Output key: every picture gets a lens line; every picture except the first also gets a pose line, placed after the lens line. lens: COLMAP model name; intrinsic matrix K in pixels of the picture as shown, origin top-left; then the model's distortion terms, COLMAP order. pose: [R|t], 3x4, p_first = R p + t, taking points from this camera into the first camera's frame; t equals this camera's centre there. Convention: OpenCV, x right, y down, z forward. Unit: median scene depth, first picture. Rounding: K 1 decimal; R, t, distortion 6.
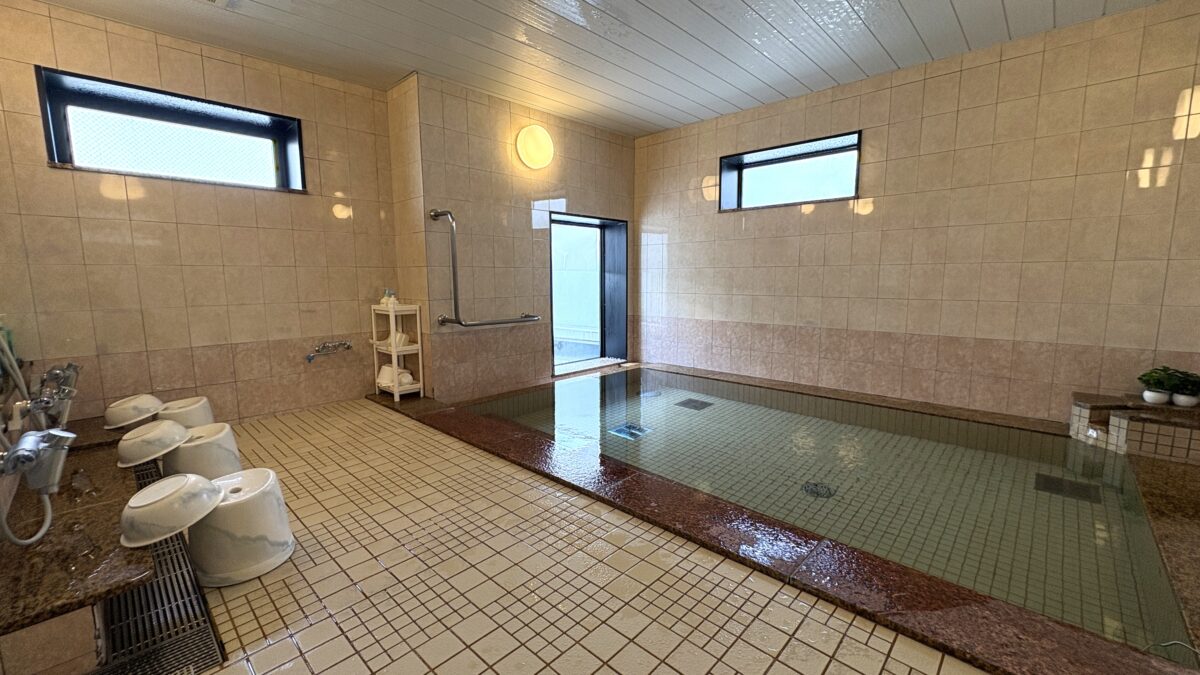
lens RADIAL K [[482.8, 0, 600.3], [0, 482.8, 334.9], [0, 0, 1]] dist [0.014573, 0.000161]
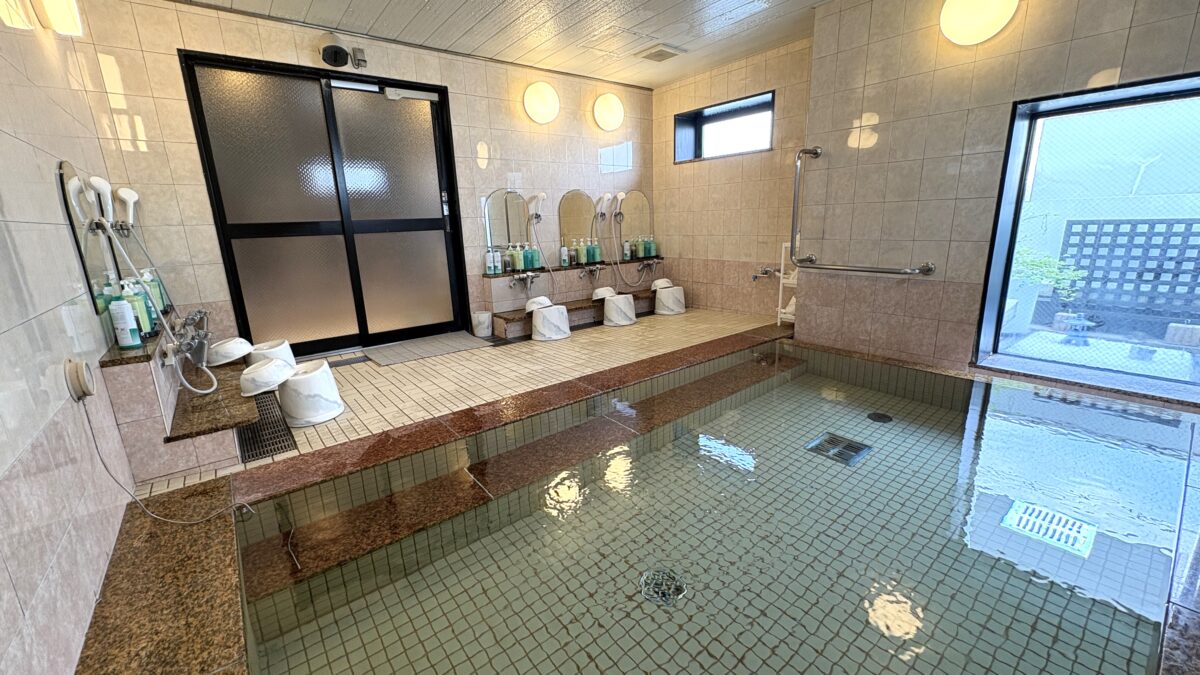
lens RADIAL K [[482.8, 0, 600.8], [0, 482.8, 339.4], [0, 0, 1]] dist [0.014573, 0.000161]
pose [[-0.128359, 0.248968, -0.959968, 0.773066], [-0.094883, 0.960452, 0.261781, -0.096611], [0.987178, 0.124687, -0.099660, 0.707624]]
